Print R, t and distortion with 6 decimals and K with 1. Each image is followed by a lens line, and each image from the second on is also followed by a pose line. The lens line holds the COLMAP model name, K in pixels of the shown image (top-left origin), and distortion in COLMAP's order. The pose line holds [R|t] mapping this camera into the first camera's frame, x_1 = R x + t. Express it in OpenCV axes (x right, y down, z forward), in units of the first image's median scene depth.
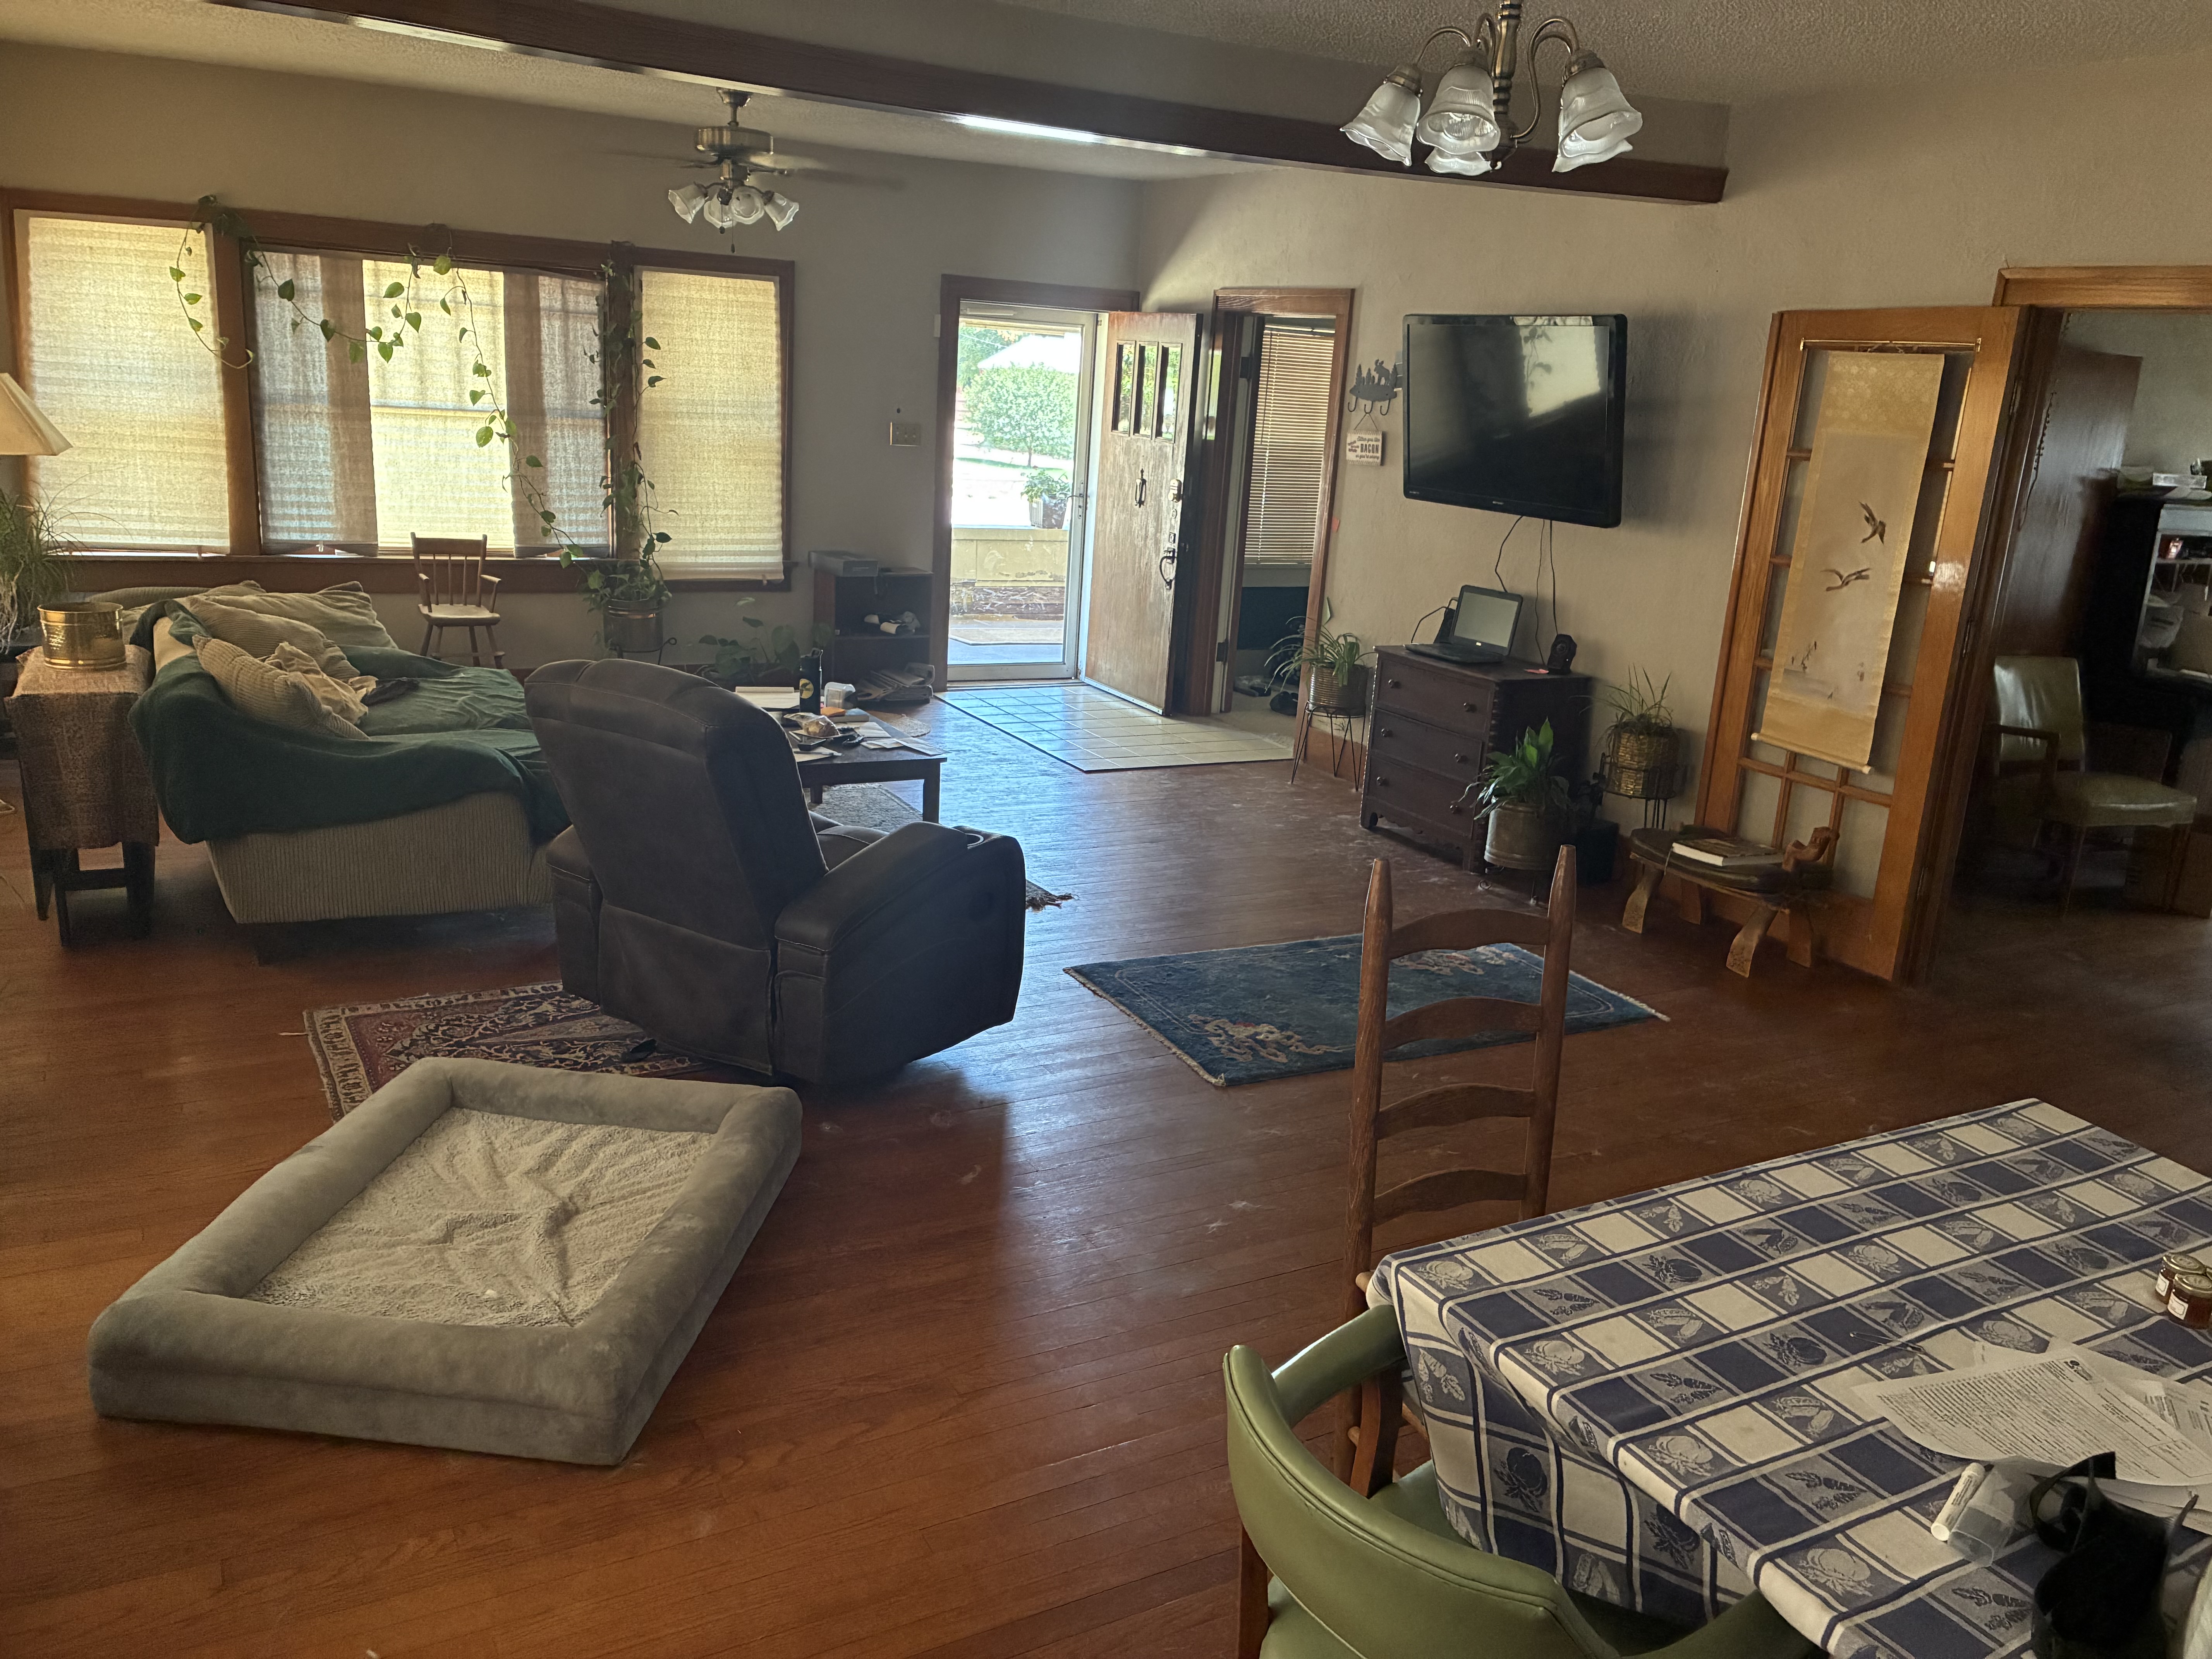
lens RADIAL K [[1695.3, 0, 1106.0], [0, 1695.3, 829.5], [0, 0, 1]] dist [0.002113, 0.003644]
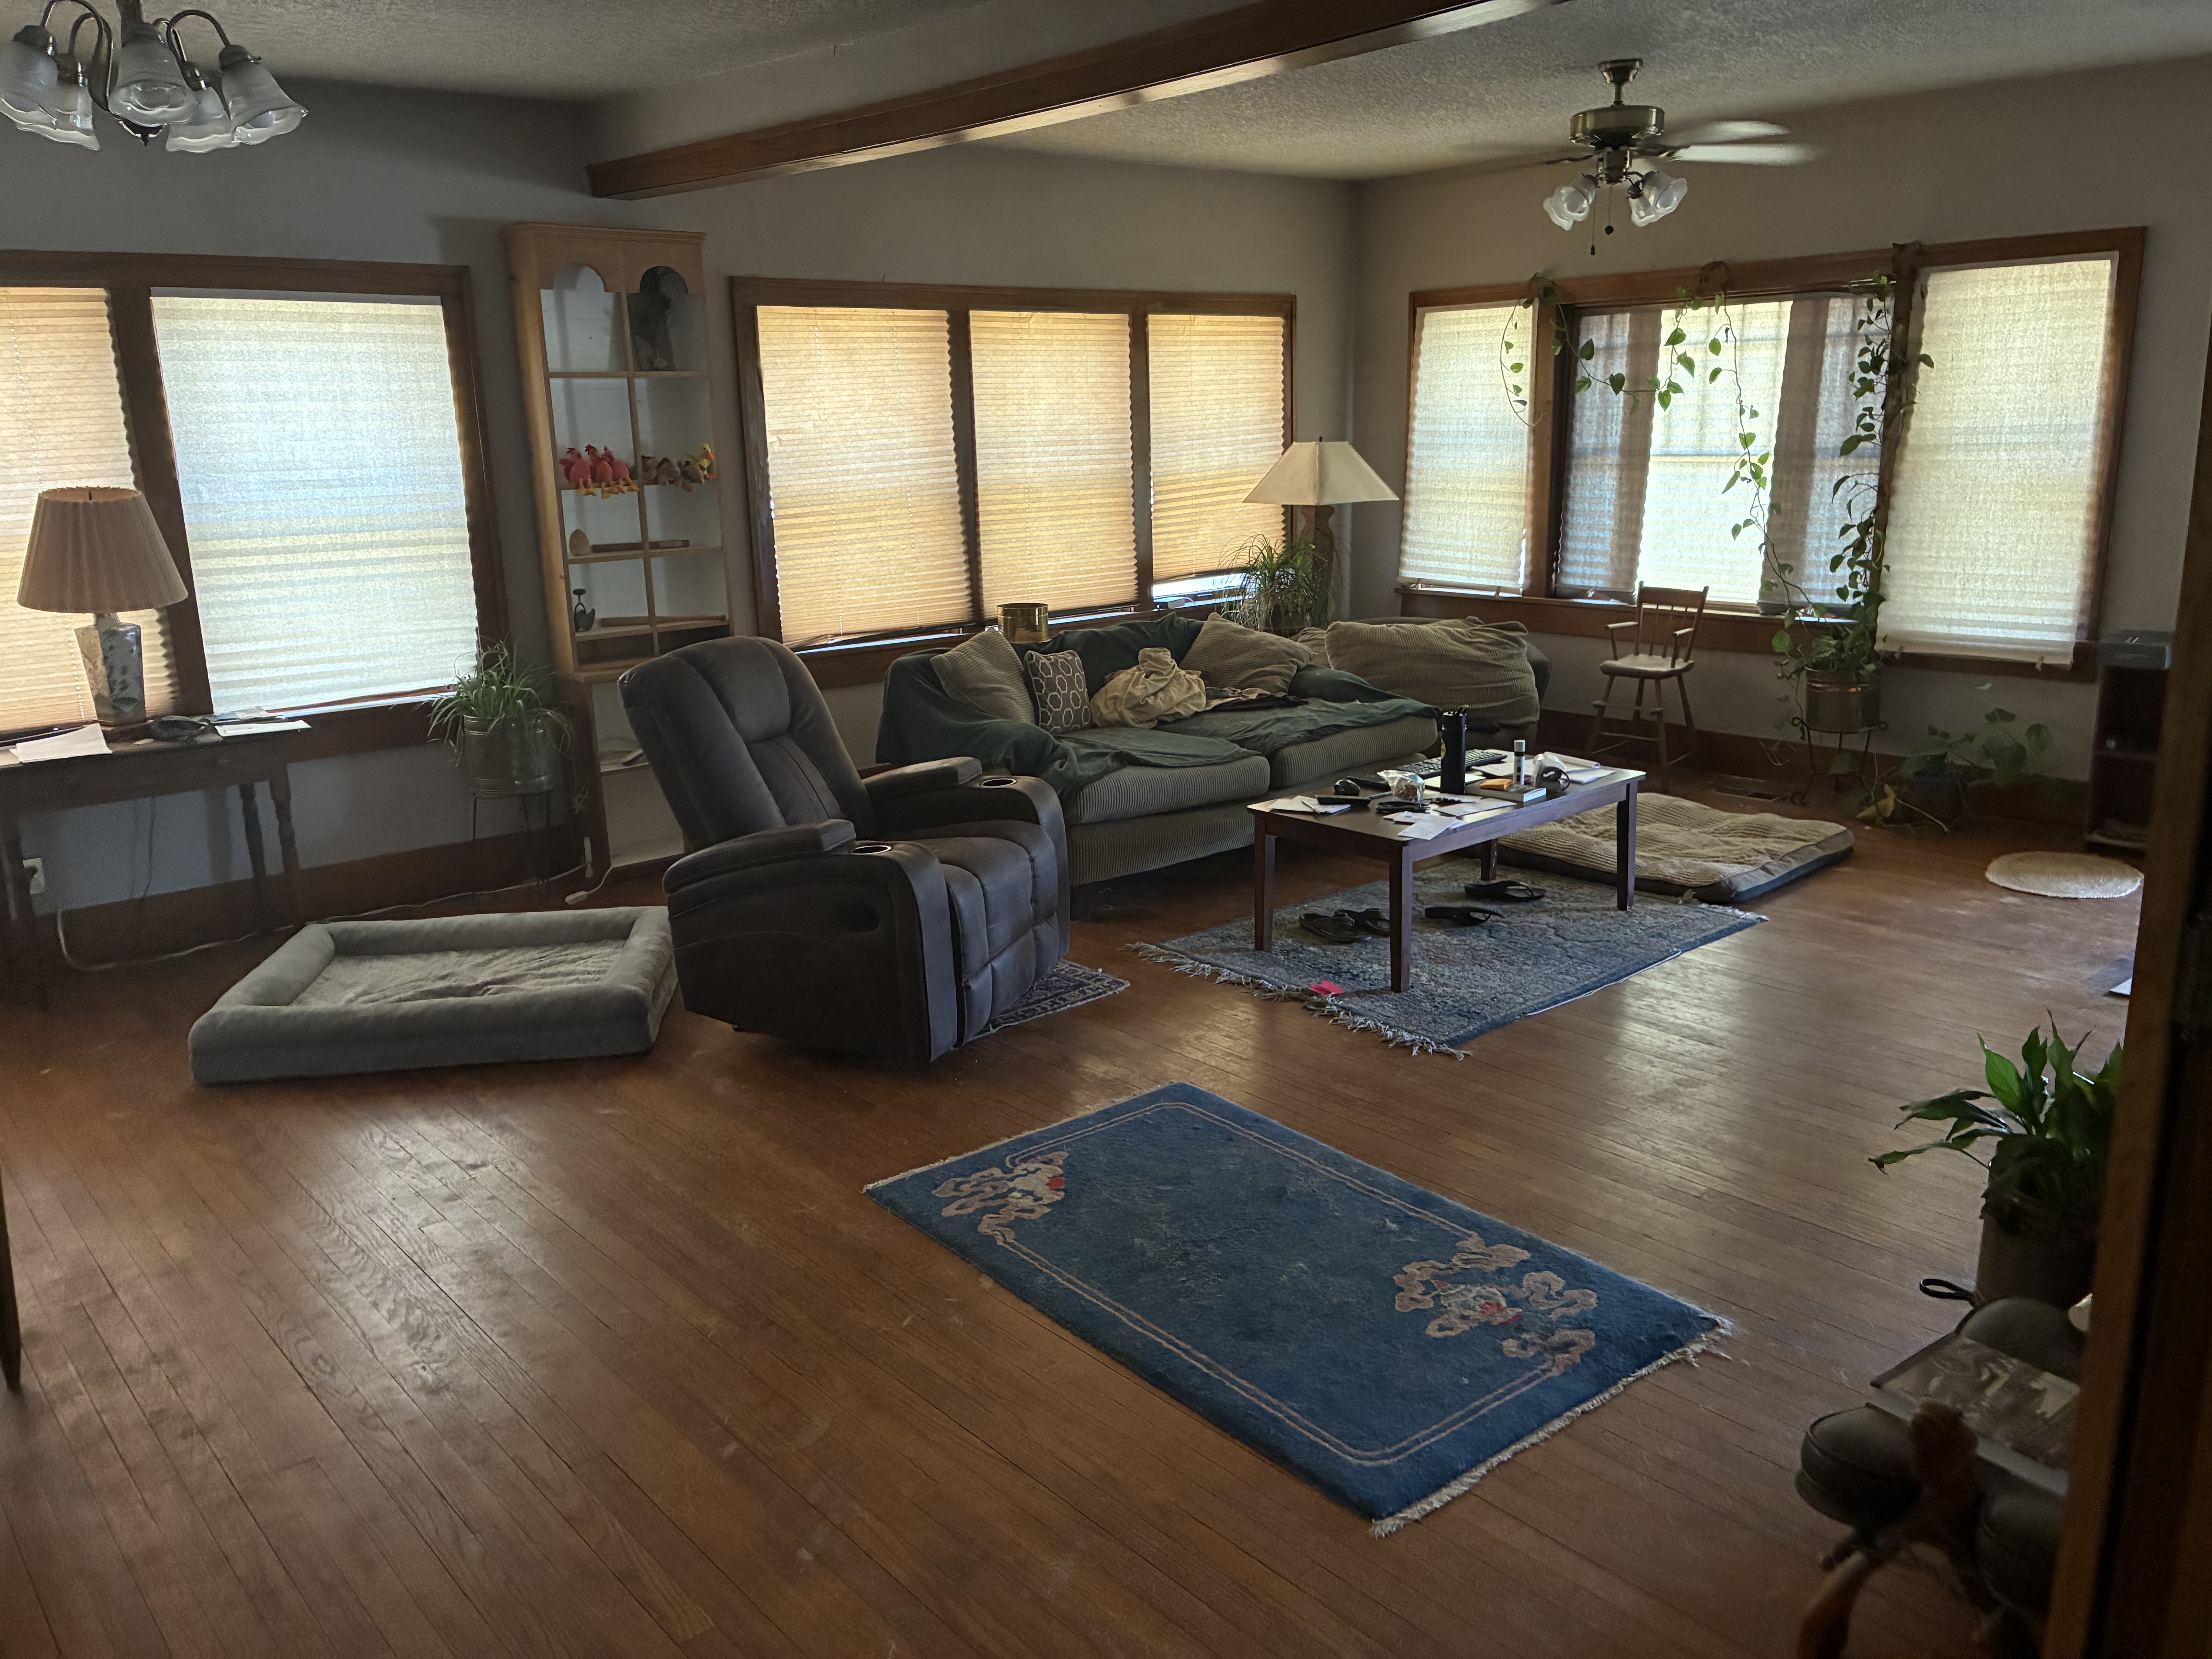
lens RADIAL K [[1695.3, 0, 1106.0], [0, 1695.3, 829.5], [0, 0, 1]] dist [0.002113, 0.003644]
pose [[0.176664, 0.164757, -0.970384, 0.510514], [-0.215787, 0.968389, 0.125133, -0.090649], [0.960326, 0.187289, 0.206632, 0.519930]]
